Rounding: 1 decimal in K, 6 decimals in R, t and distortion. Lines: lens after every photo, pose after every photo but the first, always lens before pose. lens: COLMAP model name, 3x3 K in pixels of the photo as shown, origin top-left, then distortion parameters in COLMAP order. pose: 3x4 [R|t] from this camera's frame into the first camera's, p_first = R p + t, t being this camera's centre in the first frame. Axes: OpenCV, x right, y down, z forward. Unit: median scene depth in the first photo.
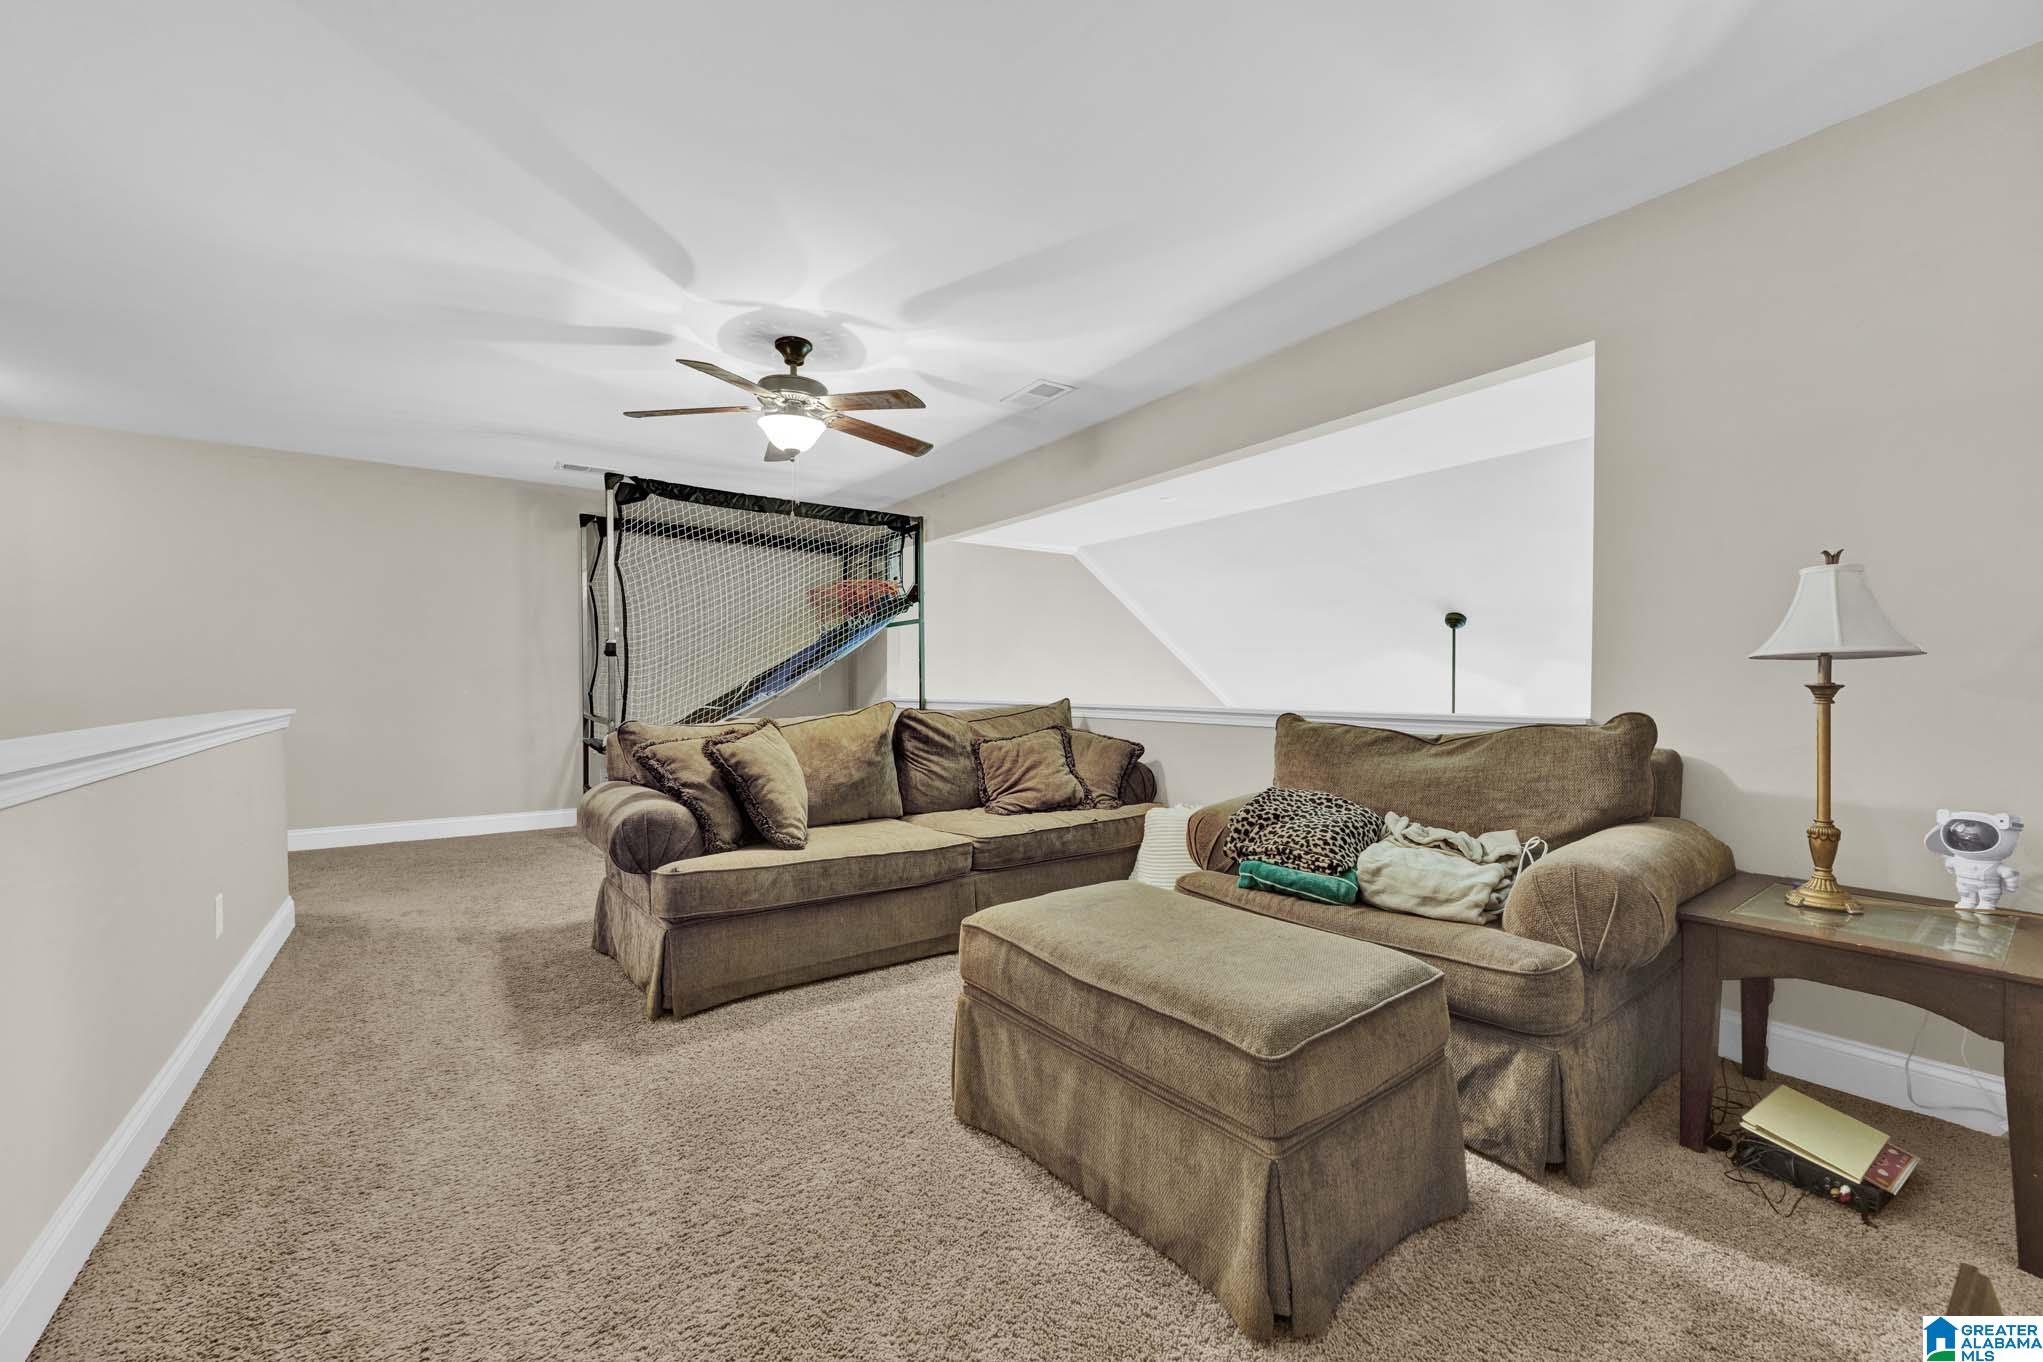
lens RADIAL K [[806.4, 0, 1020.4], [0, 806.4, 686.0], [0, 0, 1]] dist [-0.001630, -0.000085]
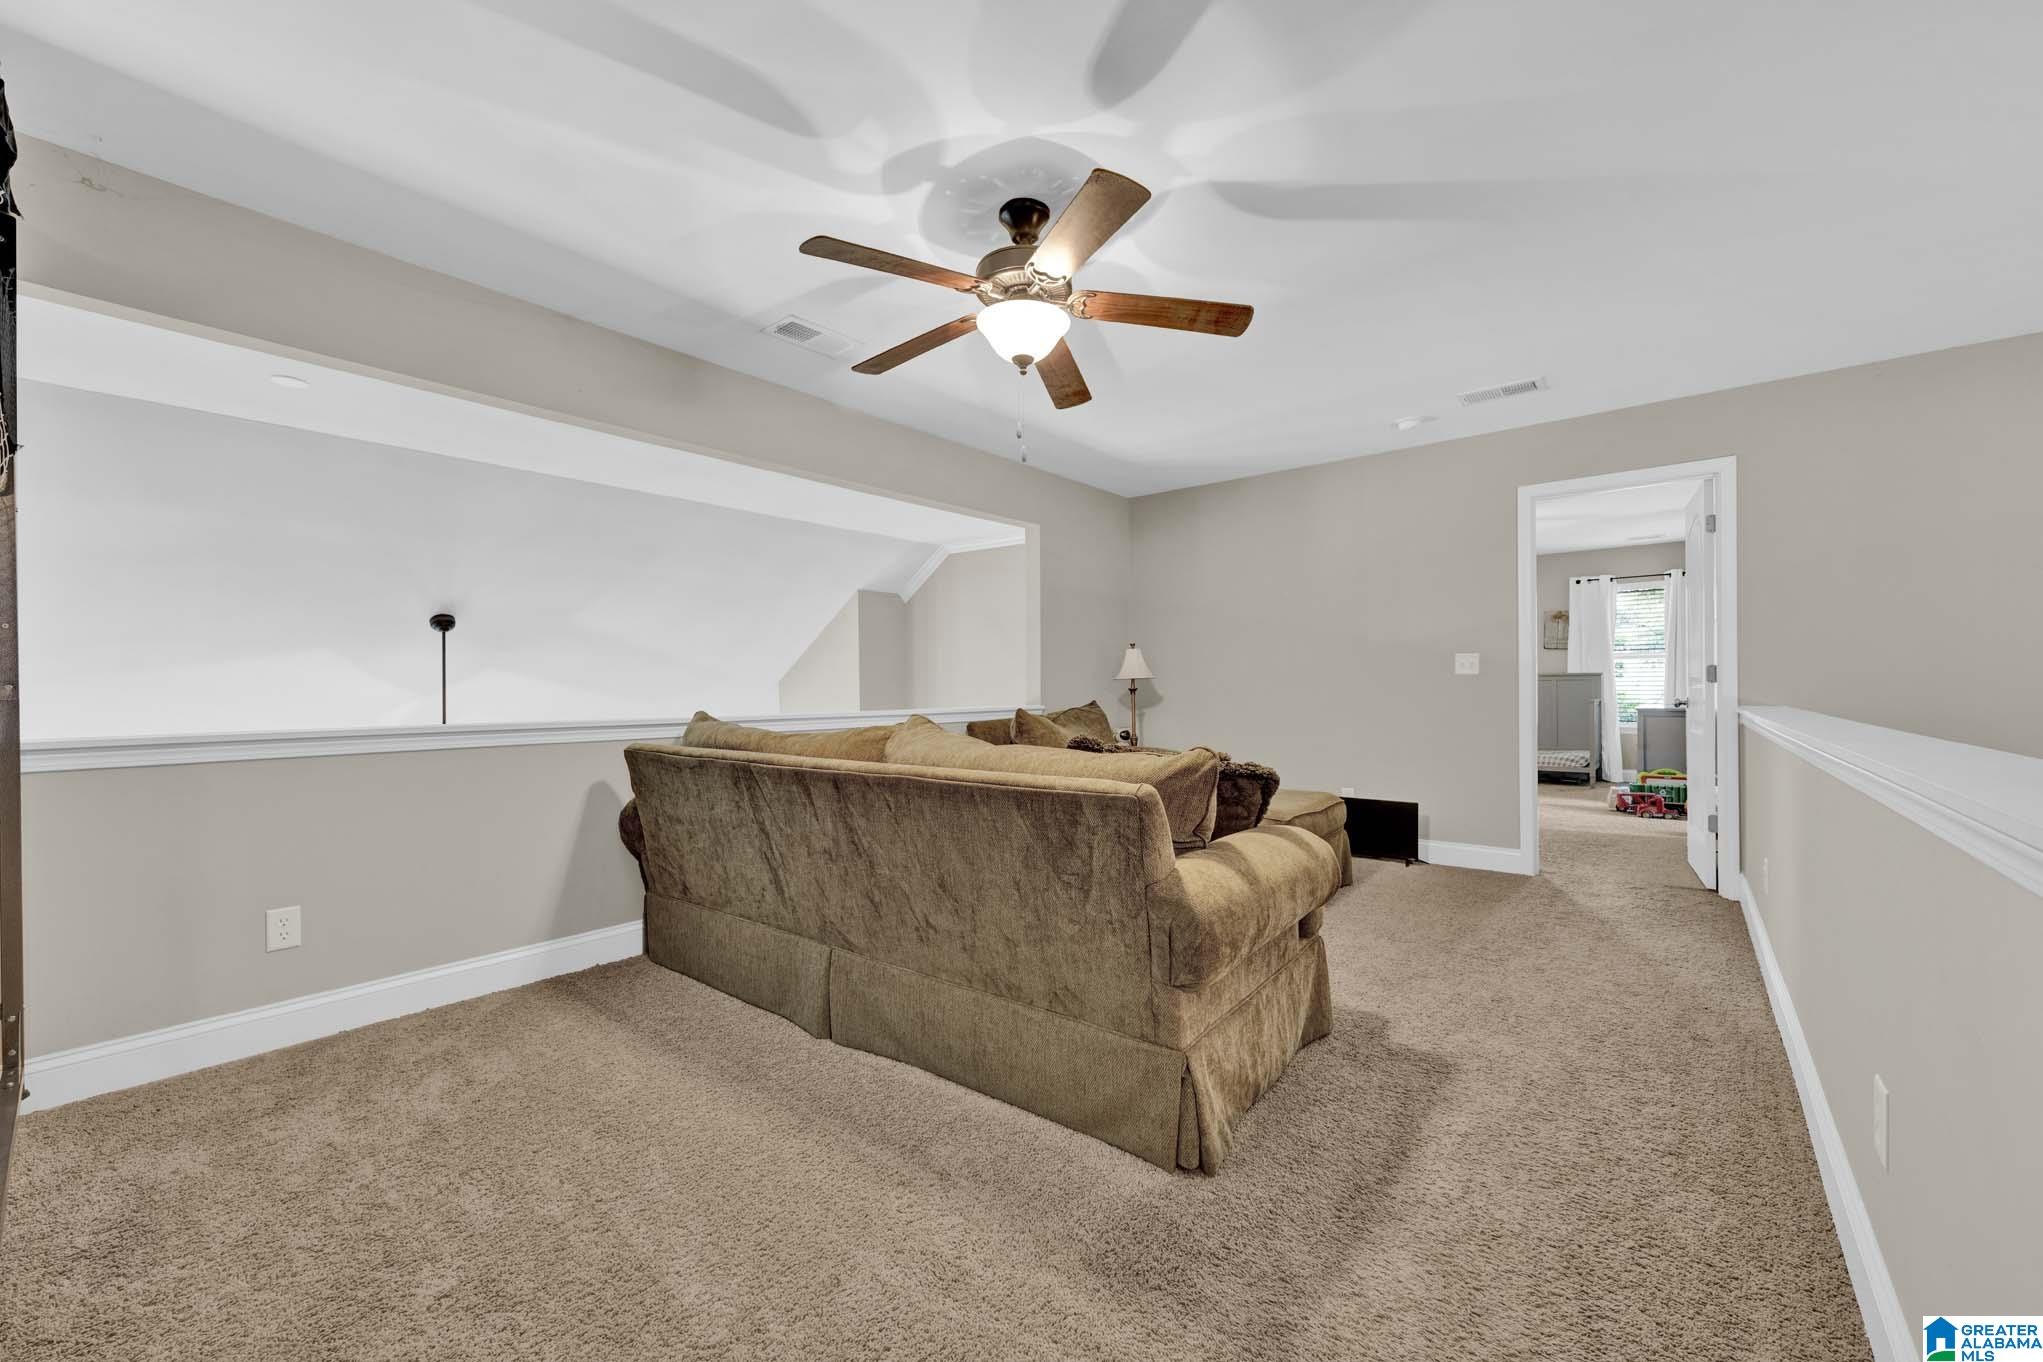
lens RADIAL K [[806.4, 0, 1020.4], [0, 806.4, 686.0], [0, 0, 1]] dist [-0.001630, -0.000085]
pose [[-0.270937, -0.001784, 0.962595, -1.256794], [0.009687, 0.999943, 0.004579, -0.021738], [-0.962548, 0.010565, -0.270904, 1.577655]]
